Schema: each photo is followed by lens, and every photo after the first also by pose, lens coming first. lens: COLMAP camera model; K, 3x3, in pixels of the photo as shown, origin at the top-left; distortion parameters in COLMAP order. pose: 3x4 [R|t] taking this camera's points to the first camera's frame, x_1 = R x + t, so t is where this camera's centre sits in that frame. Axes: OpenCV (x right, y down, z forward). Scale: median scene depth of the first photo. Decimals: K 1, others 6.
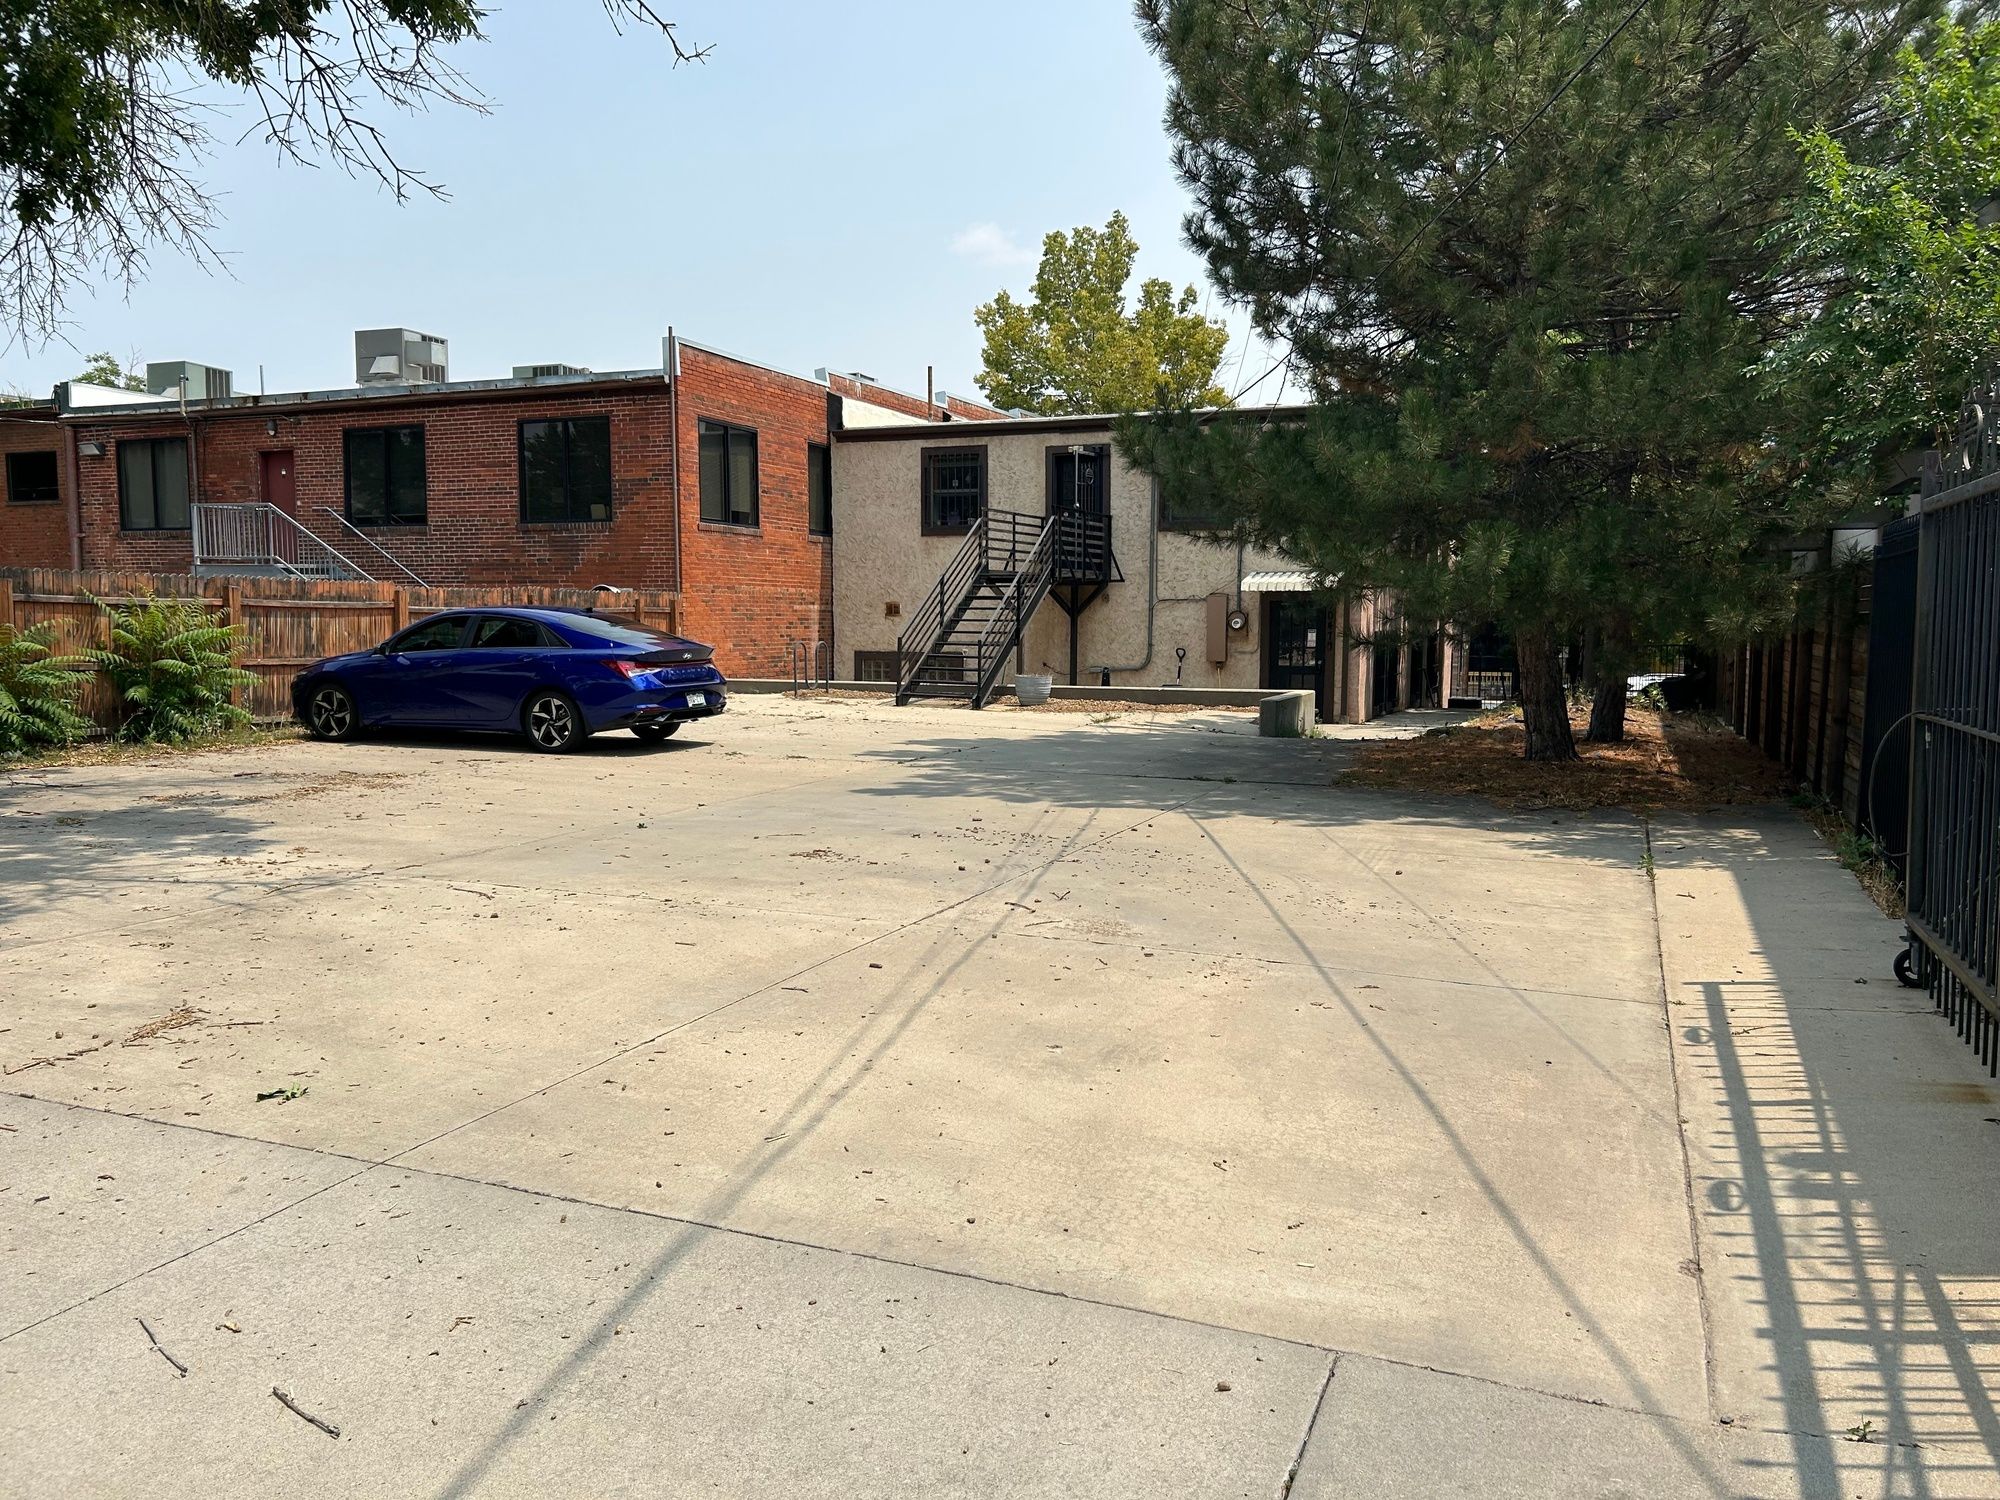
lens RADIAL K [[1499.8, 0, 996.5], [0, 1499.8, 744.9], [0, 0, 1]] dist [0.140762, -0.000951]
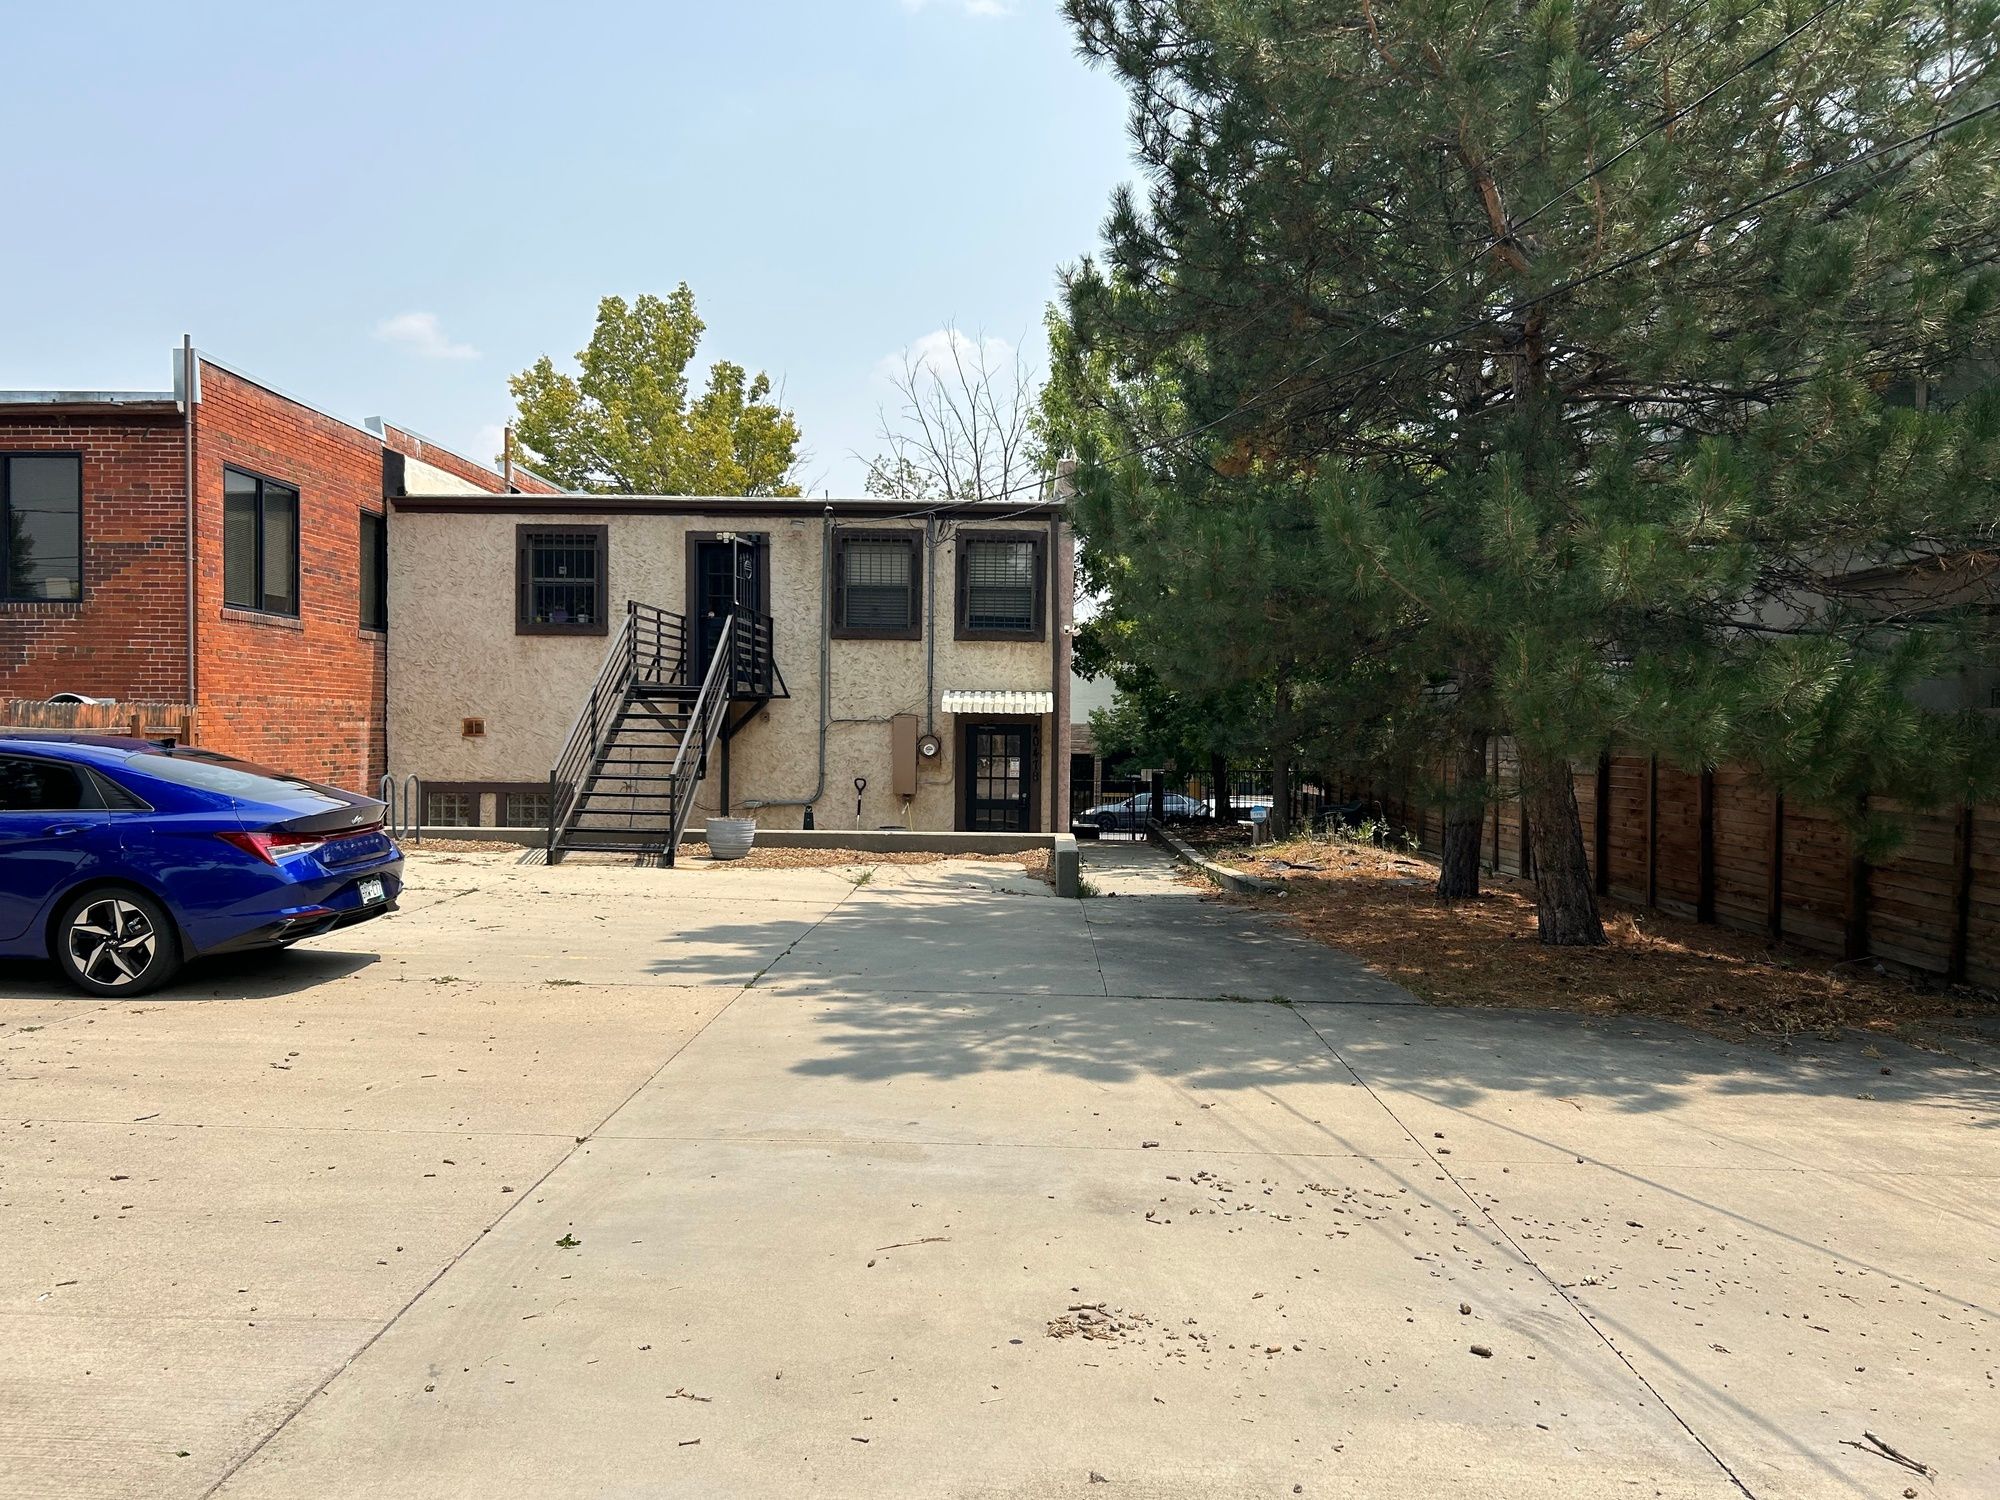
lens RADIAL K [[1515.1, 0, 999.7], [0, 1515.1, 760.7], [0, 0, 1]] dist [0.039536, -0.000883]
pose [[0.933987, -0.000254, 0.357308, -0.104569], [0.022539, 0.998050, -0.058209, -0.023326], [-0.356596, 0.062419, 0.932171, 0.187662]]
